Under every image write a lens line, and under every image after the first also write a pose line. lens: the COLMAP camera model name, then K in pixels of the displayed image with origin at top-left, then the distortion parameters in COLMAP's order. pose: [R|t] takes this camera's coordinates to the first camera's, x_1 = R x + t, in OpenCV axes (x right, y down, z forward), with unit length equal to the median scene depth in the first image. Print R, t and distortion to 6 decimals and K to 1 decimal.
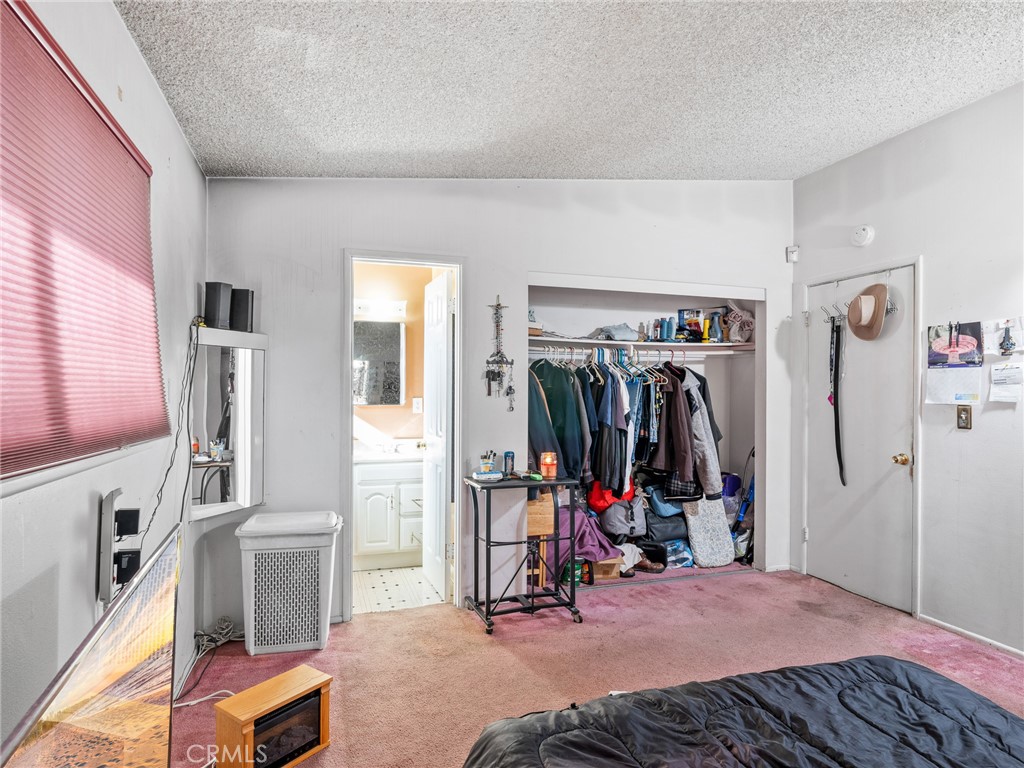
lens RADIAL K [[566.9, 0, 511.4], [0, 566.9, 386.5], [0, 0, 1]] dist [0.000578, 0.000479]
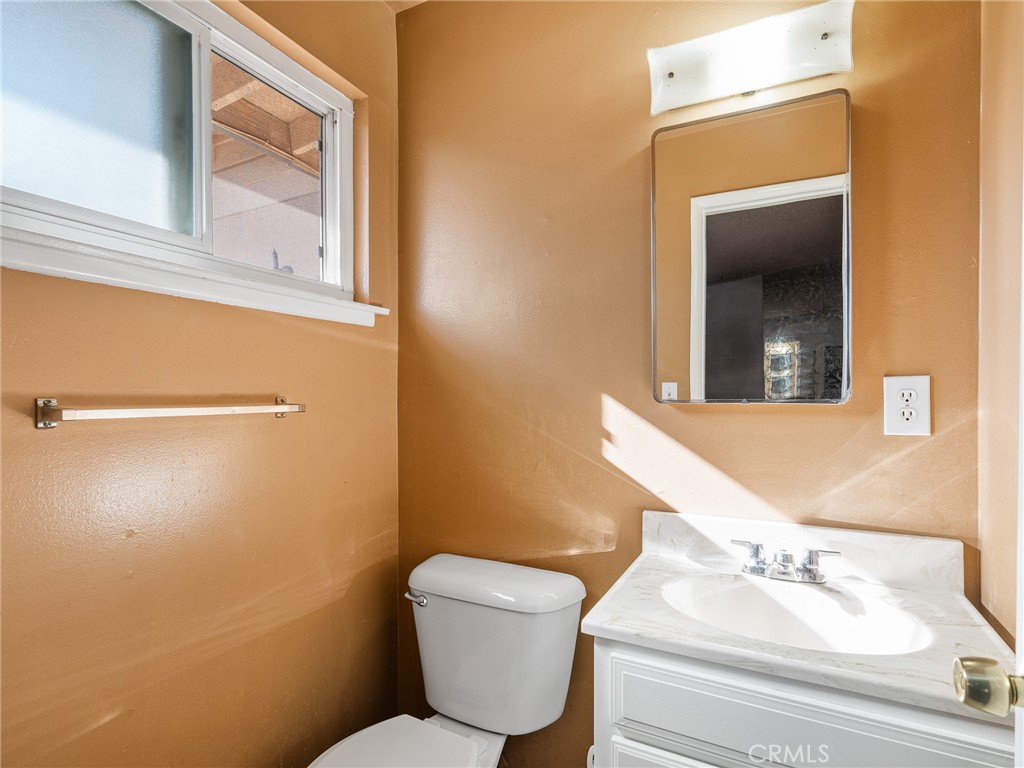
lens RADIAL K [[533.2, 0, 512.4], [0, 533.2, 388.9], [0, 0, 1]] dist [0.000117, -0.000011]
pose [[0.712598, 0.001397, -0.701571, -0.118957], [0.002595, 0.999986, 0.004627, 0.024993], [0.701567, -0.005118, 0.712585, 0.676733]]
